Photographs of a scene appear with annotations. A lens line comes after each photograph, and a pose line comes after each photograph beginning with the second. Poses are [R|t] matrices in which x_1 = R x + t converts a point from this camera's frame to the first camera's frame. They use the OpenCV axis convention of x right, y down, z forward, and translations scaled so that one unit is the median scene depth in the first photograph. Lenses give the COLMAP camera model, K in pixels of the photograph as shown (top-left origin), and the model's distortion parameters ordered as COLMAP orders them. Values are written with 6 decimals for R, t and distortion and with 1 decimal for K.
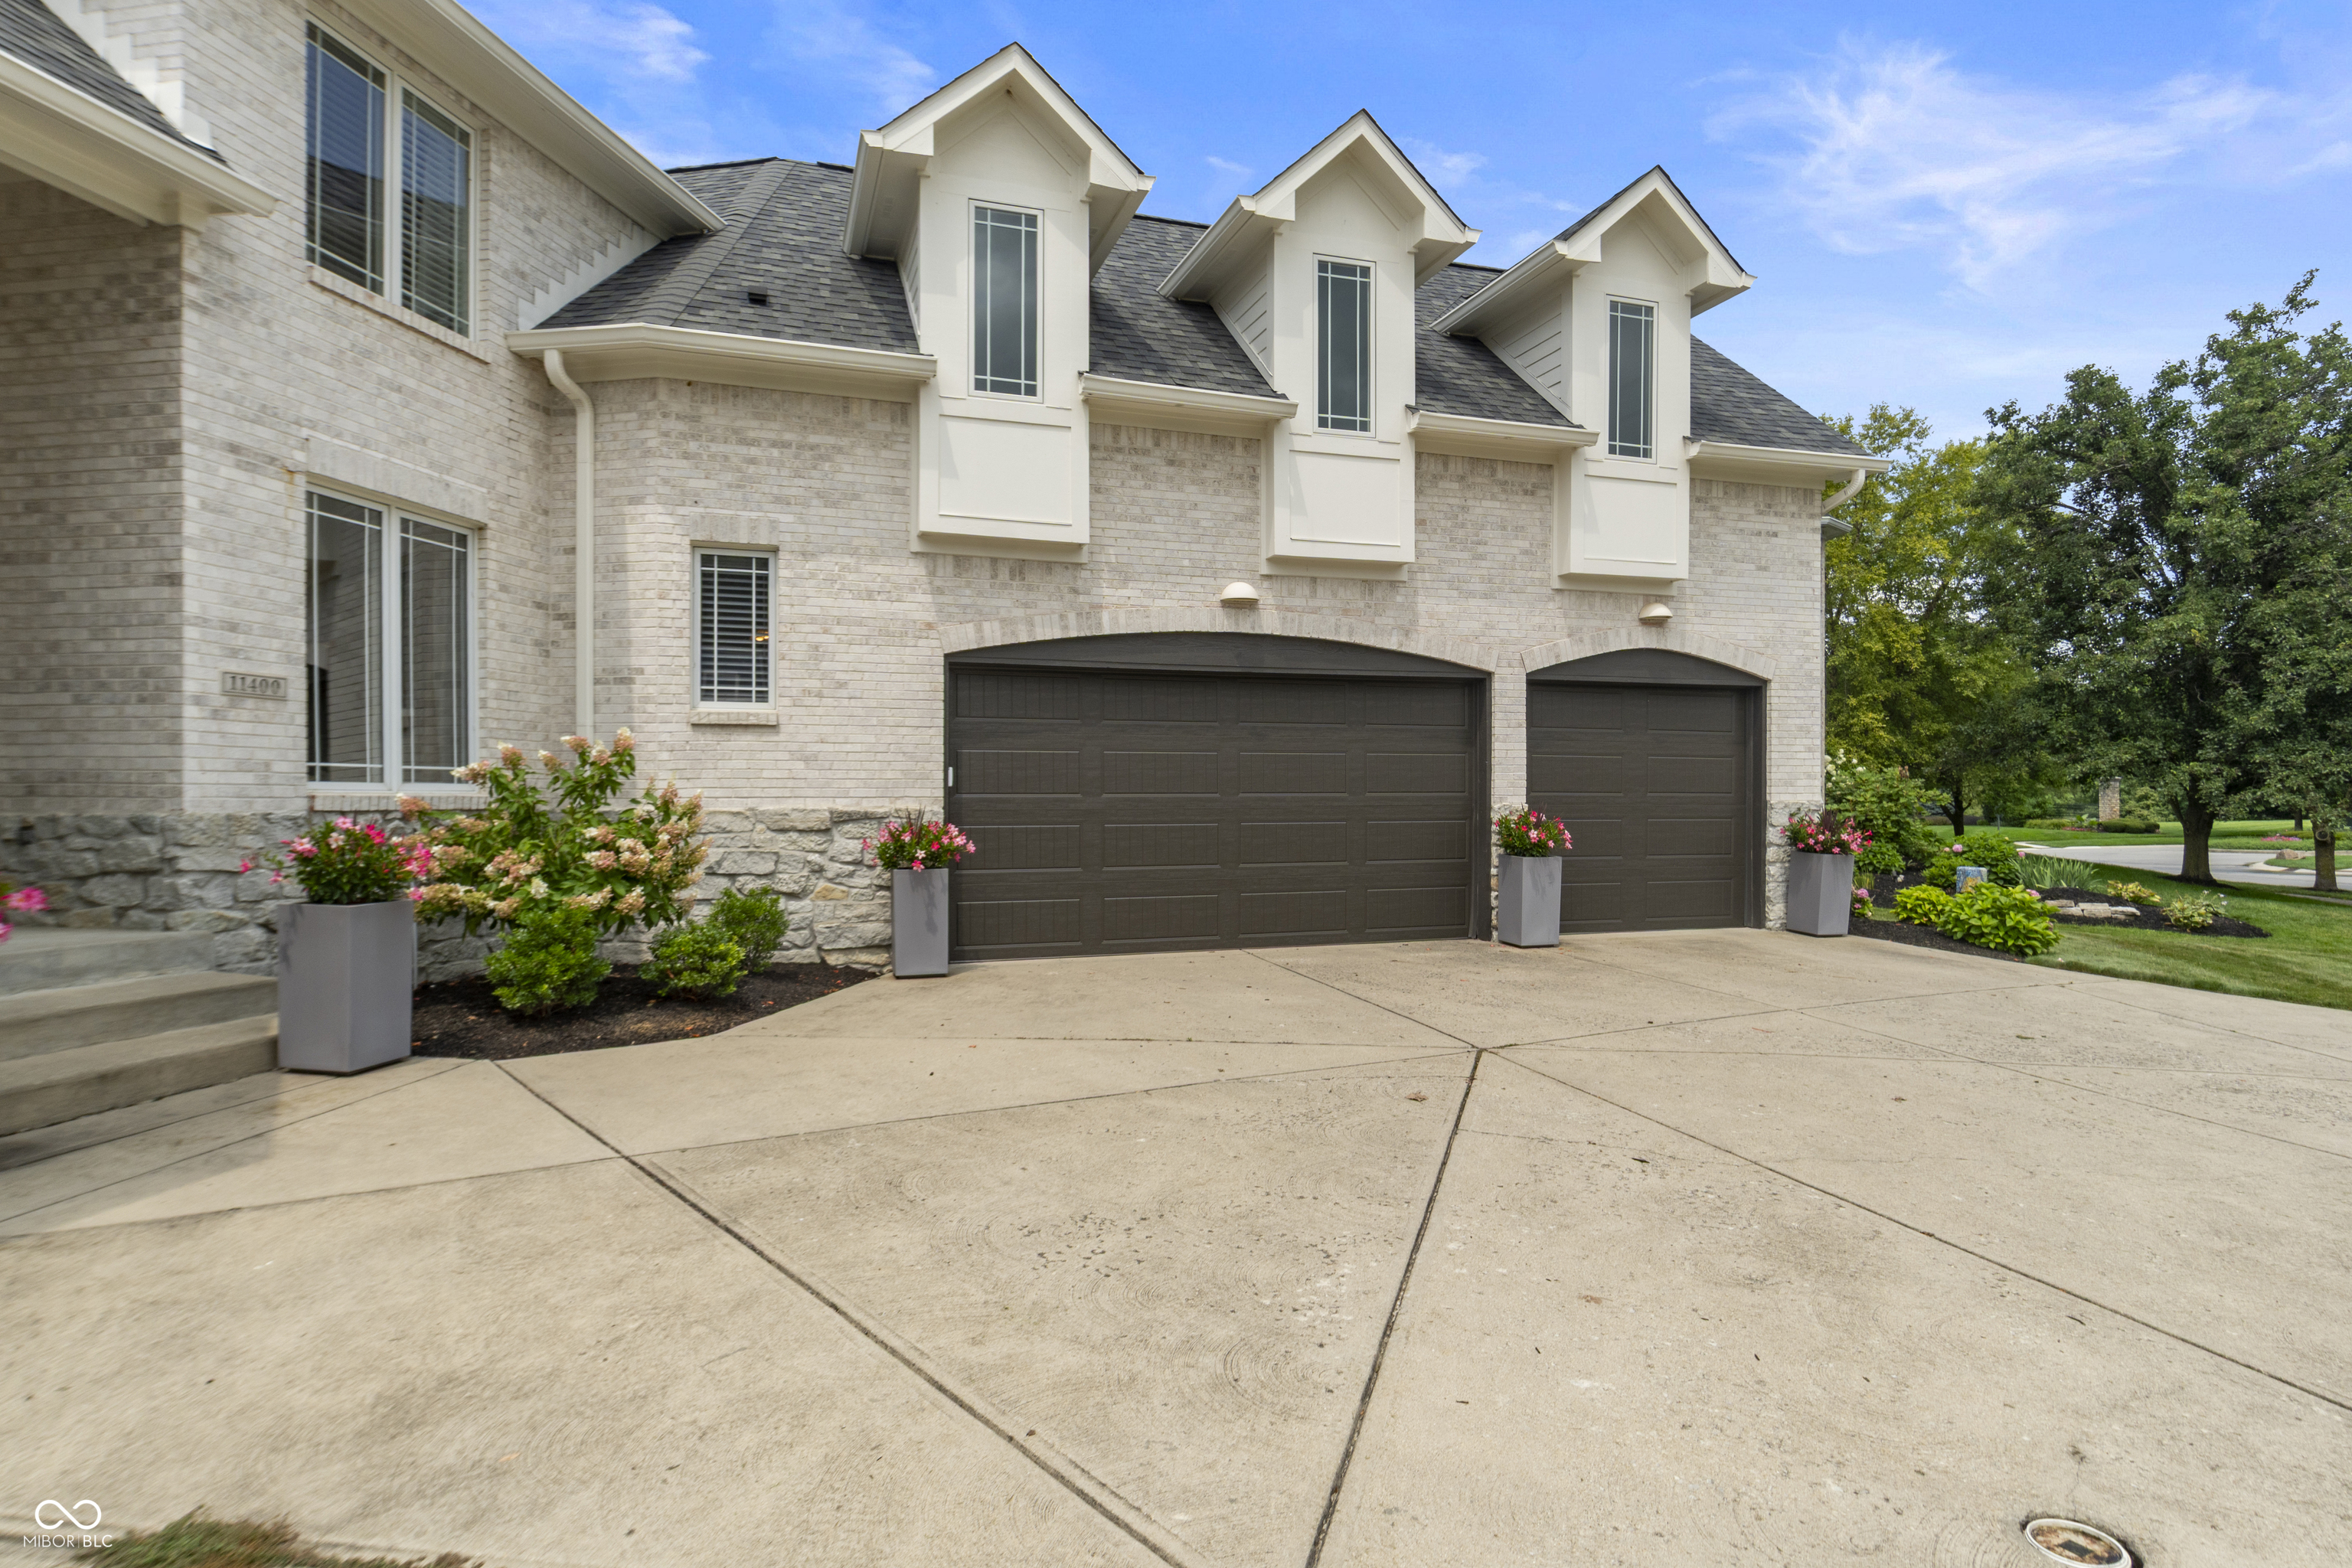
lens RADIAL K [[1180.2, 0, 1176.4], [0, 1180.2, 815.7], [0, 0, 1]] dist [0.026402, -0.037110]
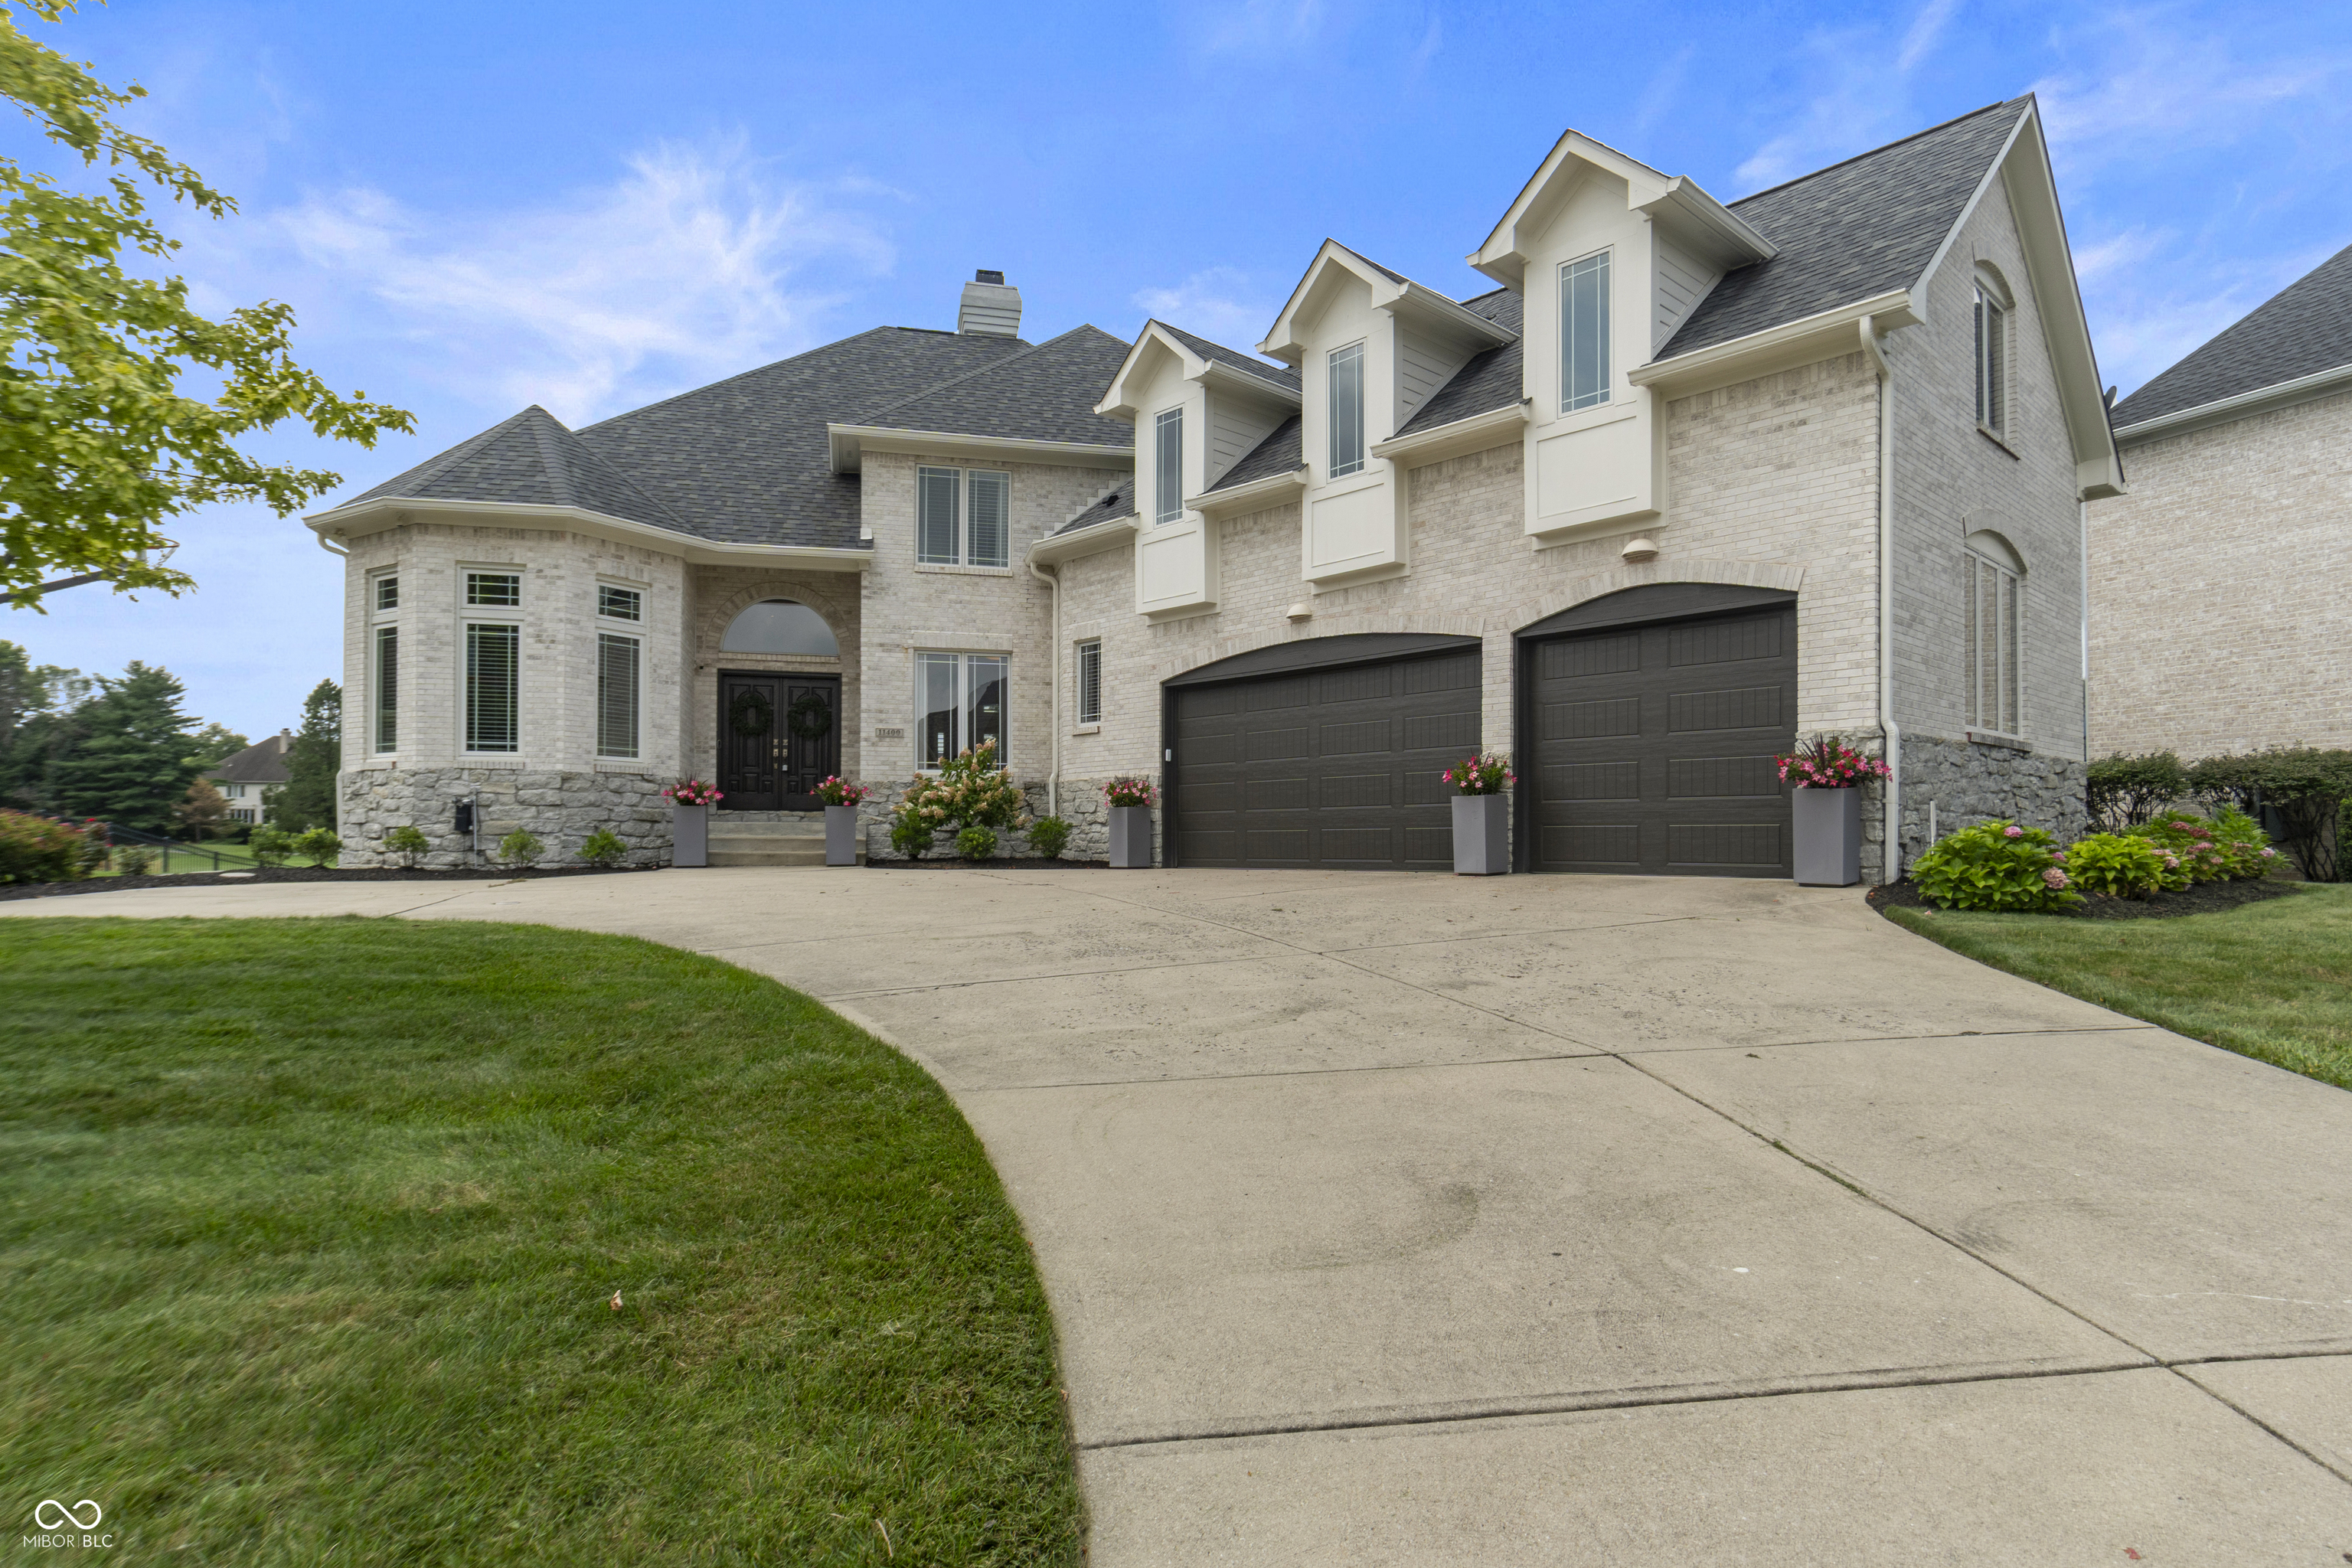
lens RADIAL K [[1276.4, 0, 1179.8], [0, 1276.4, 838.4], [0, 0, 1]] dist [0.005321, 0.000224]
pose [[0.433956, -0.003459, -0.900928, 1.270979], [-0.013058, 0.999863, -0.010129, 0.090022], [0.900840, 0.016160, 0.433851, 0.213271]]
